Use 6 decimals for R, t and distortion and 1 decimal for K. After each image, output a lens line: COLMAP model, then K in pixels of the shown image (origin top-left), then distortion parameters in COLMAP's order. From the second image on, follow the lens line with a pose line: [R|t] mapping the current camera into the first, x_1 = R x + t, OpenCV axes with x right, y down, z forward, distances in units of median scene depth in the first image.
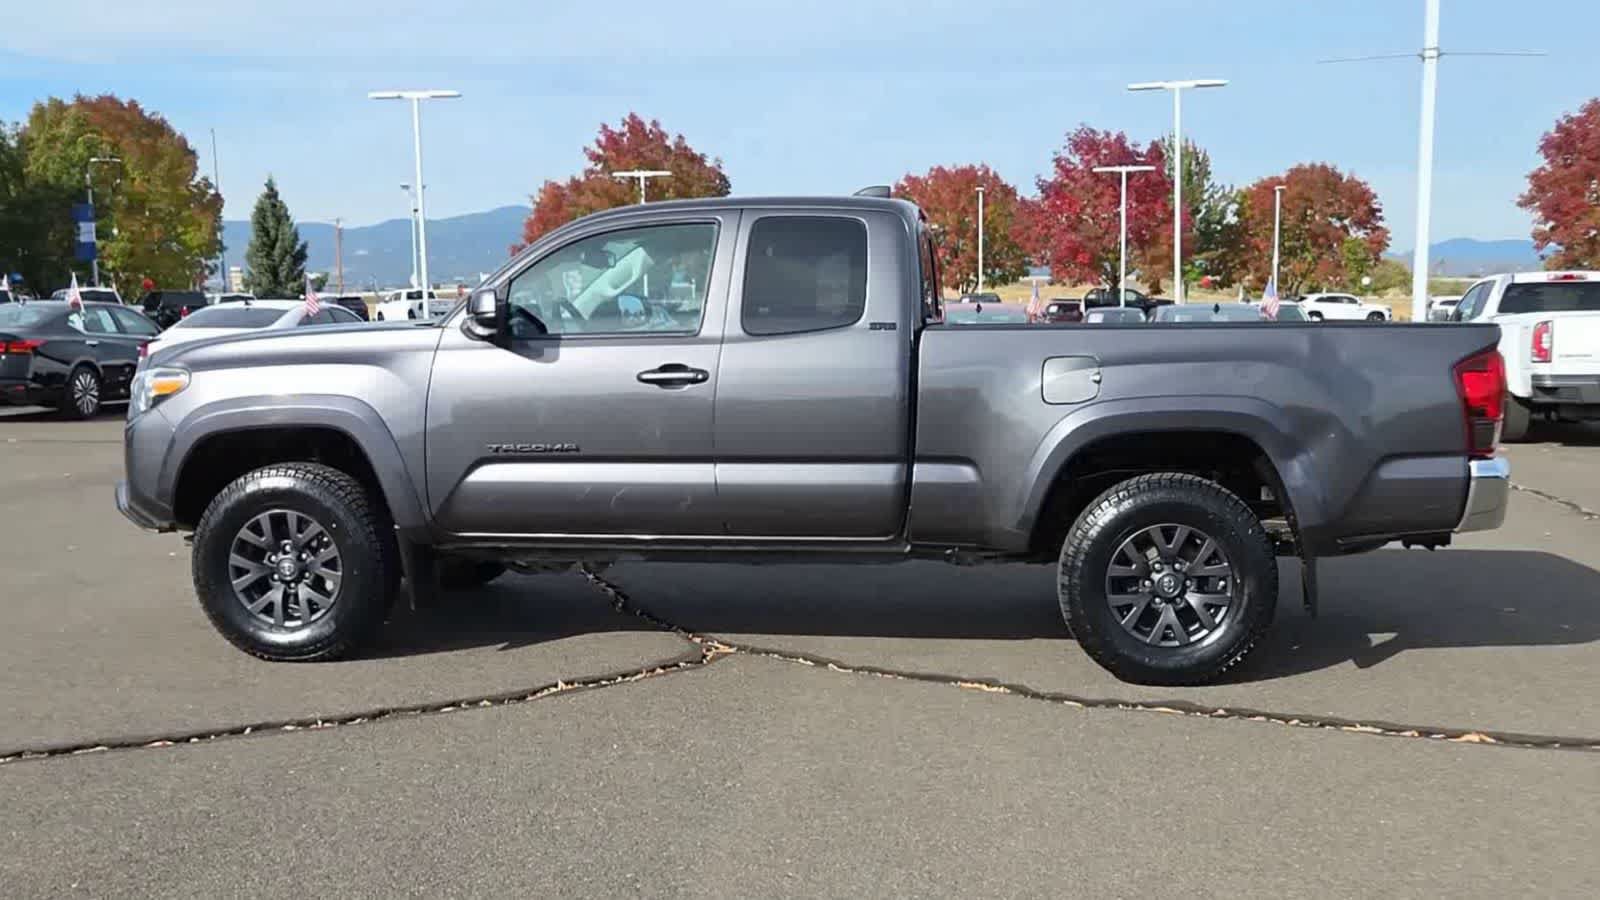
lens RADIAL K [[1601.3, 0, 817.1], [0, 1601.3, 458.5], [0, 0, 1]] dist [0.010338, 0.000000]
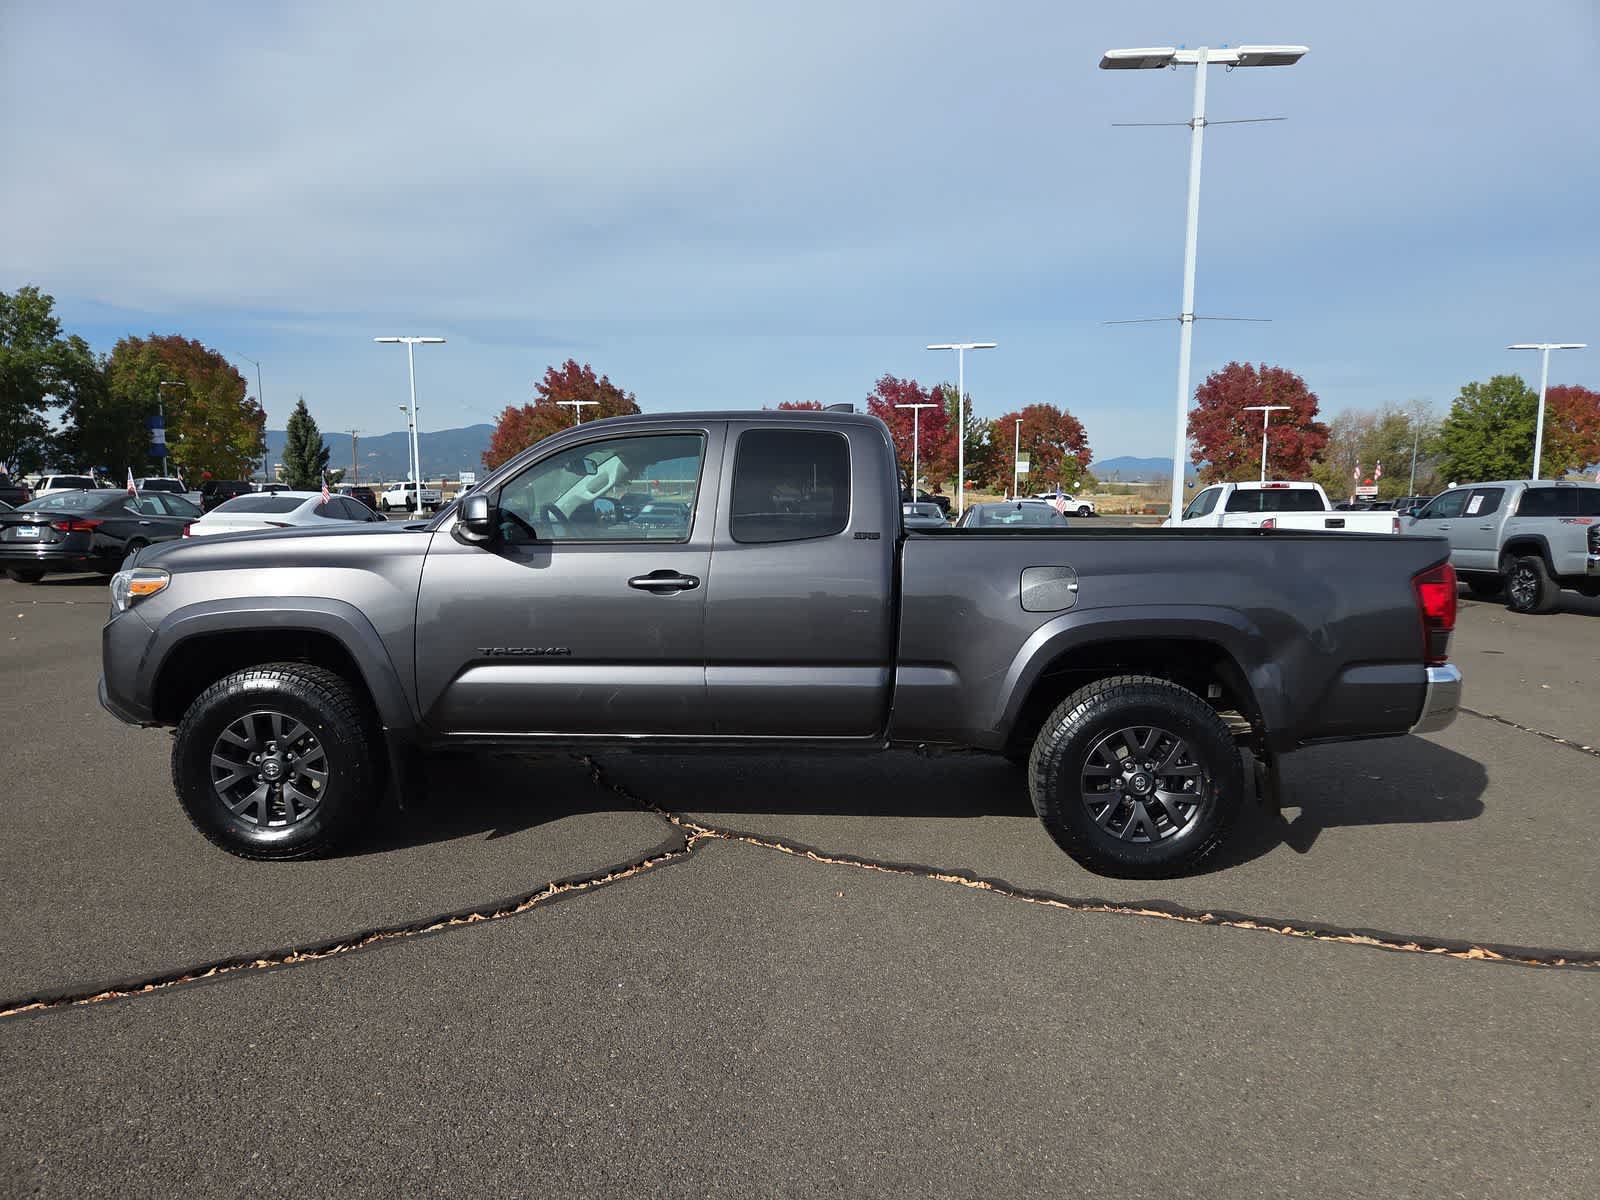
lens RADIAL K [[1059.6, 0, 789.7], [0, 1059.6, 599.1], [0, 0, 1]] dist [0.063113, -0.037172]
pose [[0.995559, 0.001309, 0.094136, -0.042228], [-0.001461, 0.999998, 0.001547, -0.023865], [-0.094134, -0.001678, 0.995558, 0.178885]]
